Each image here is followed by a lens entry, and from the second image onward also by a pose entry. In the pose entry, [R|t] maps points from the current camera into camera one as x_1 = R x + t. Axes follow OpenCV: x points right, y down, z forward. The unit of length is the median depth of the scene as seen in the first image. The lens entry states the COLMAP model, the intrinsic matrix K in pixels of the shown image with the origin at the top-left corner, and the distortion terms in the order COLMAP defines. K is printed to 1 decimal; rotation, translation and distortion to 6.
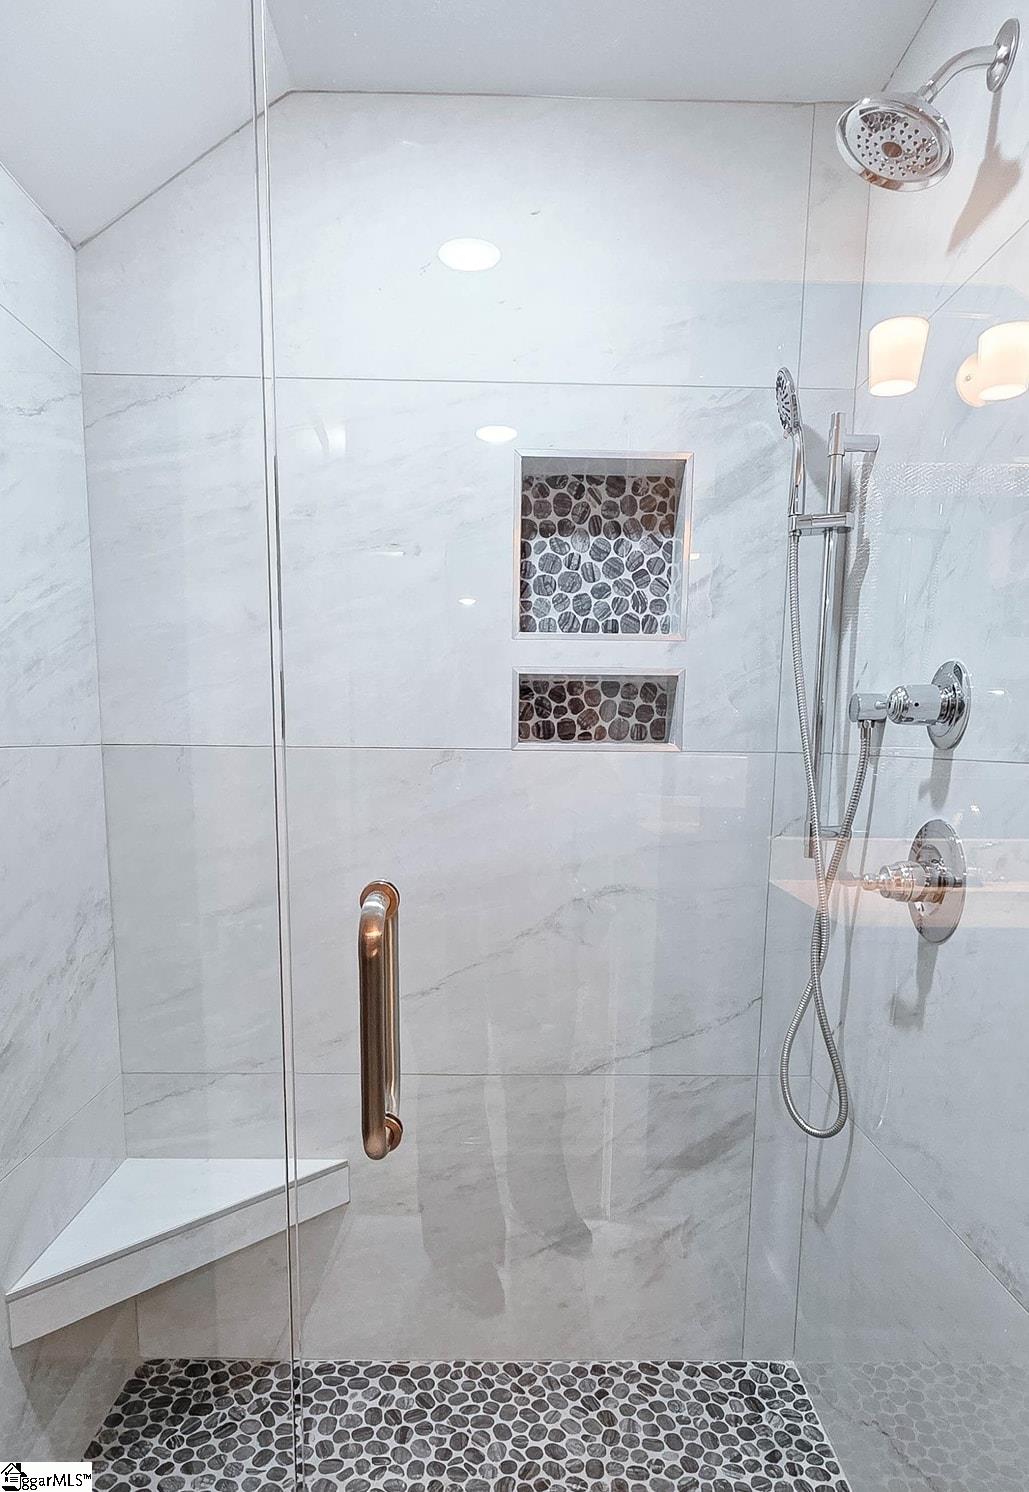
lens RADIAL K [[902.1, 0, 515.7], [0, 902.1, 882.6], [0, 0, 1]] dist [0.006713, 0.001419]
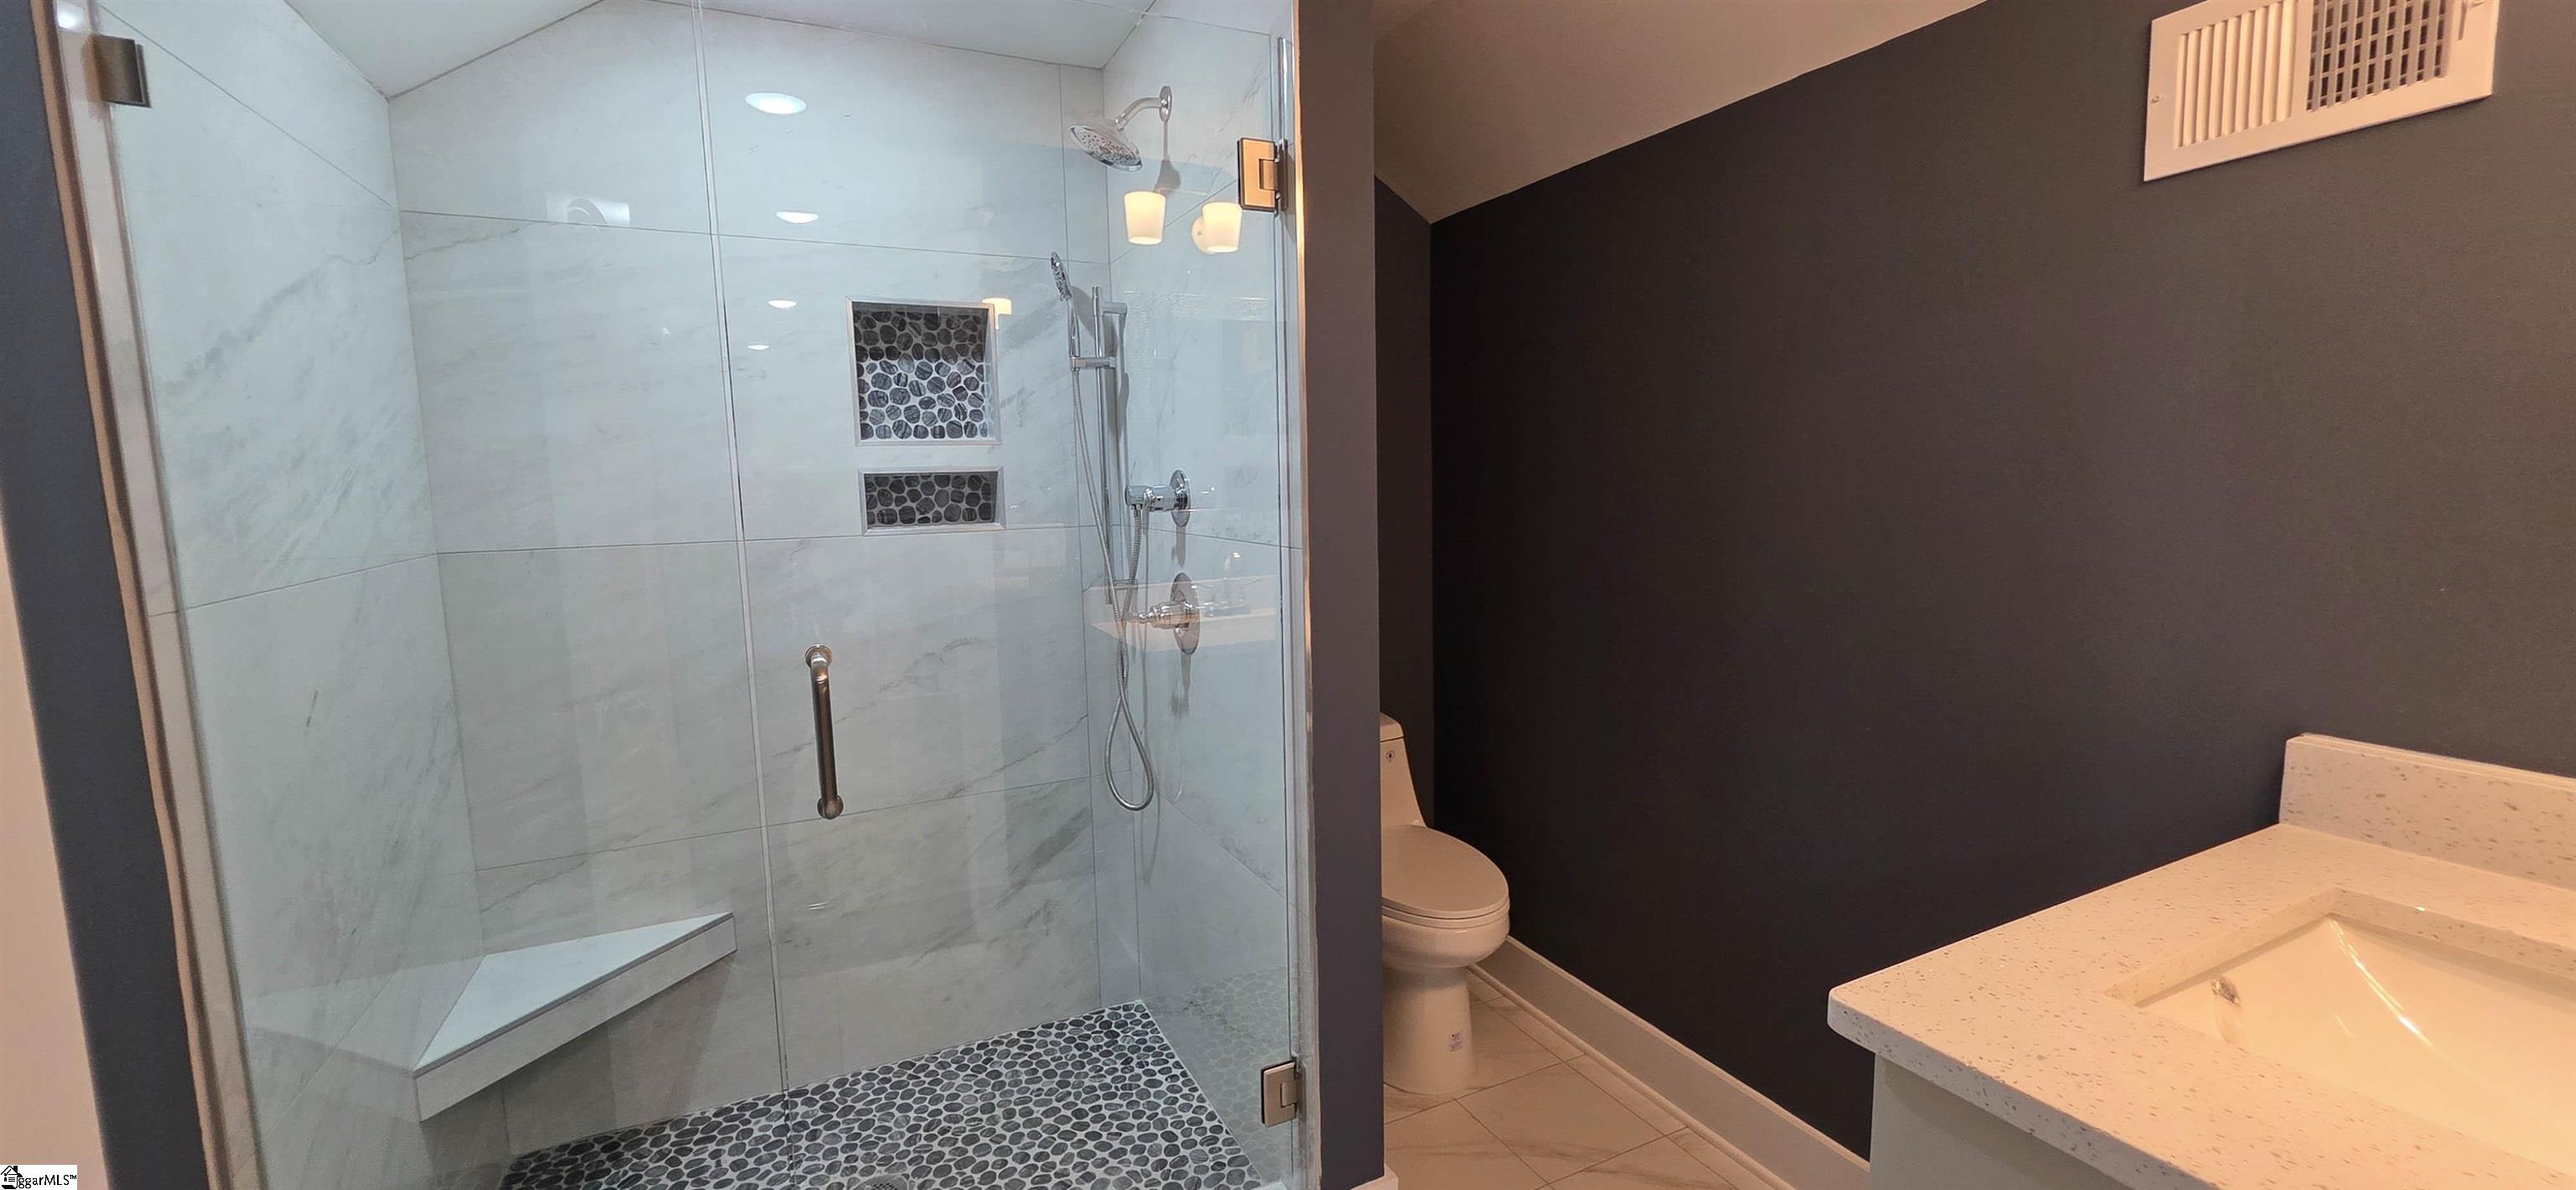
lens RADIAL K [[1014.1, 0, 1288.0], [0, 1014.1, 595.0], [0, 0, 1]] dist [0.001047, 0.000505]
pose [[0.902176, -0.081587, 0.423582, -0.069996], [0.097364, 0.995125, -0.015702, 0.008242], [-0.420236, 0.055408, 0.905722, -0.452678]]
